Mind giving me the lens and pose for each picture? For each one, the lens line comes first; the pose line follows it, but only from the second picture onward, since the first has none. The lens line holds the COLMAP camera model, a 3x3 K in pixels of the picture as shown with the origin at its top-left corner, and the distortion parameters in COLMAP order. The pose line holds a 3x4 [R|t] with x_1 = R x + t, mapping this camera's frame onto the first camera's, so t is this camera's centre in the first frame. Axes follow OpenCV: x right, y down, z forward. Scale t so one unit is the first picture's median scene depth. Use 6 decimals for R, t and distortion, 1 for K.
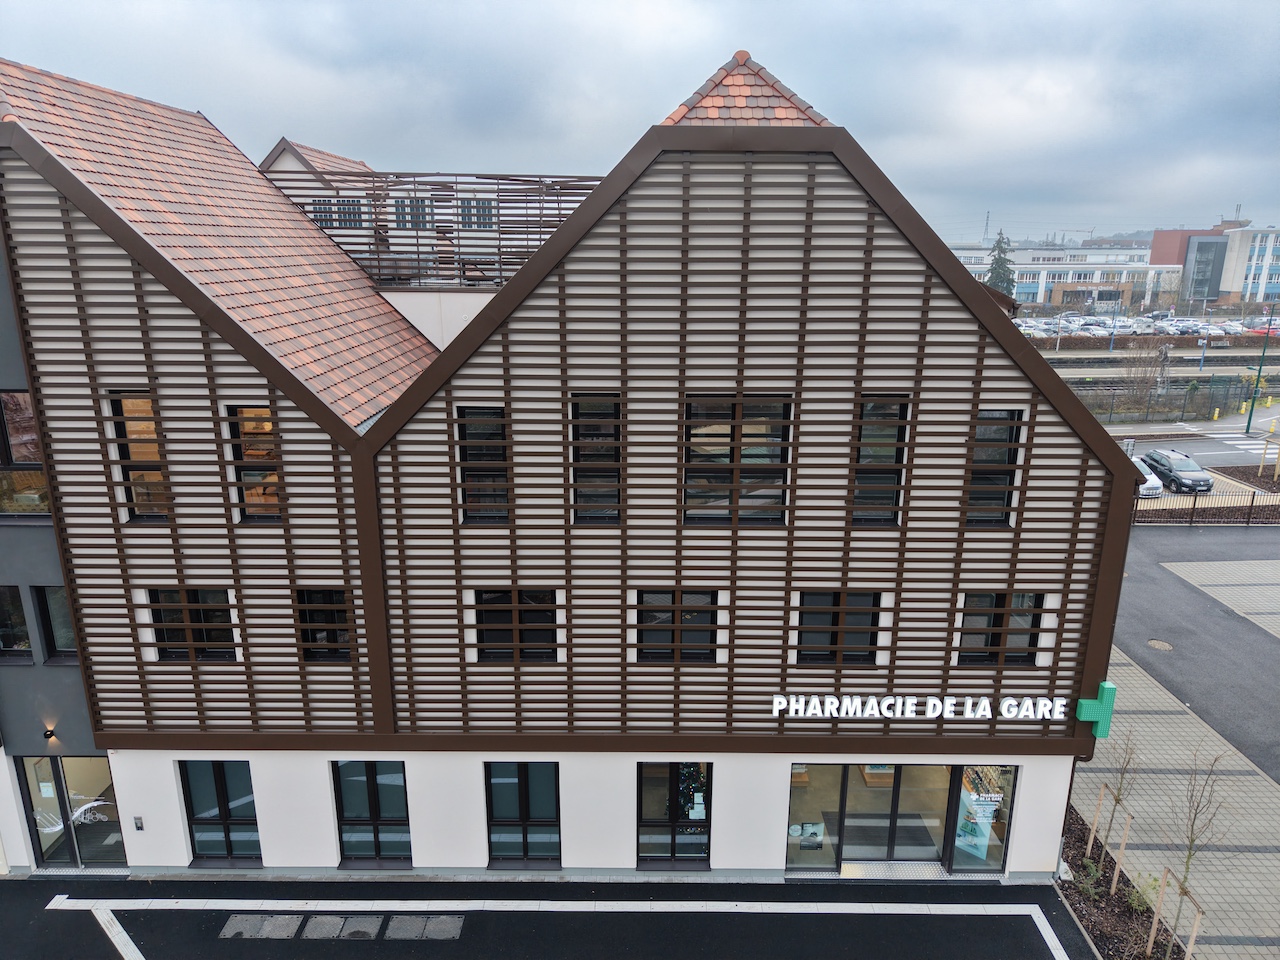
lens RADIAL K [[832.5, 0, 634.0], [0, 832.5, 469.9], [0, 0, 1]] dist [0.008260, 0.001471]
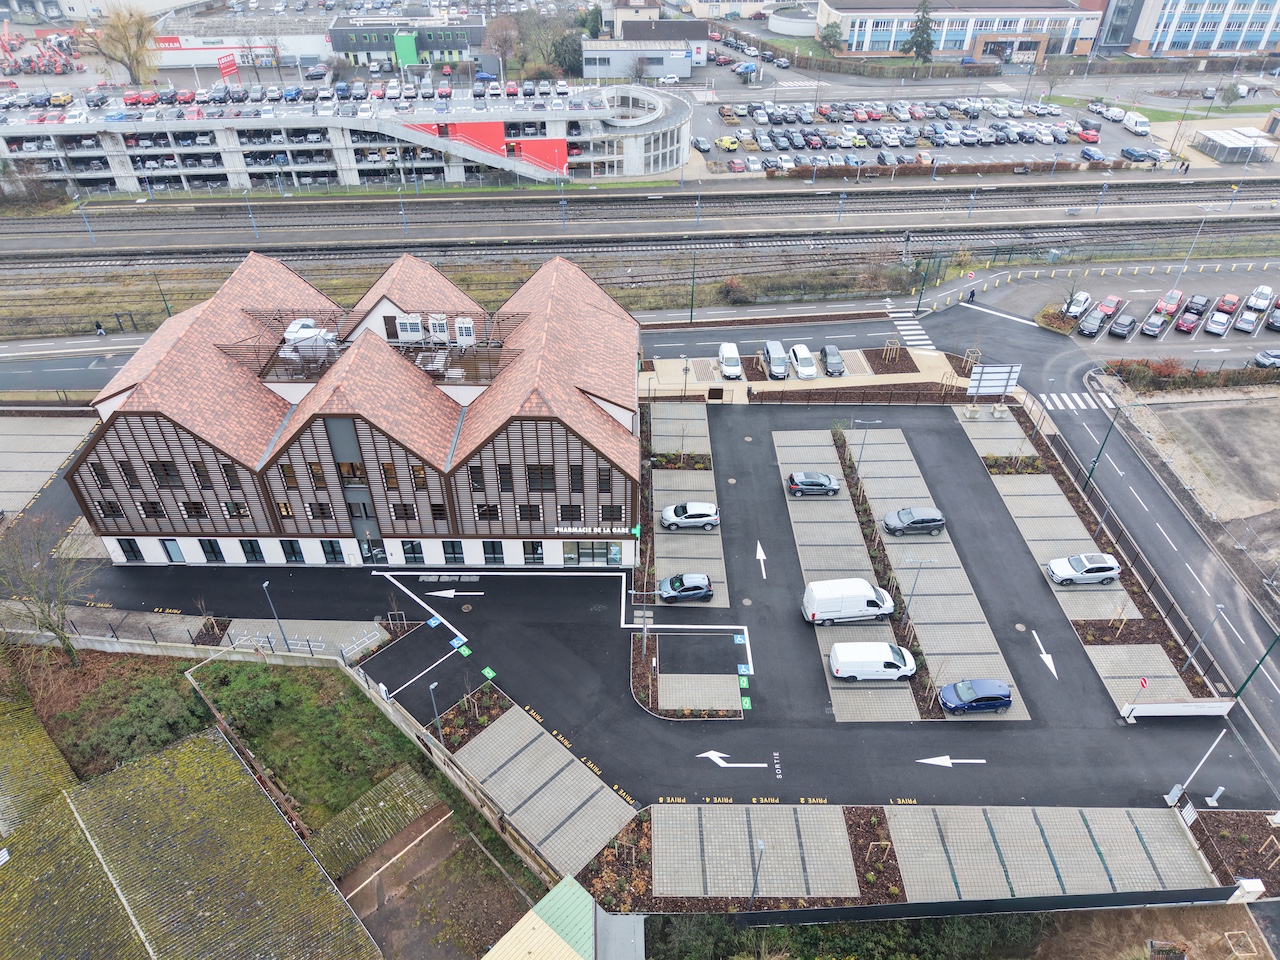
lens RADIAL K [[832.5, 0, 634.0], [0, 832.5, 469.9], [0, 0, 1]] dist [0.008260, 0.001471]
pose [[0.999930, -0.001529, 0.011746, 0.480089], [-0.003257, 0.917921, 0.396751, -1.493946], [-0.011389, -0.396761, 0.917851, -2.426150]]
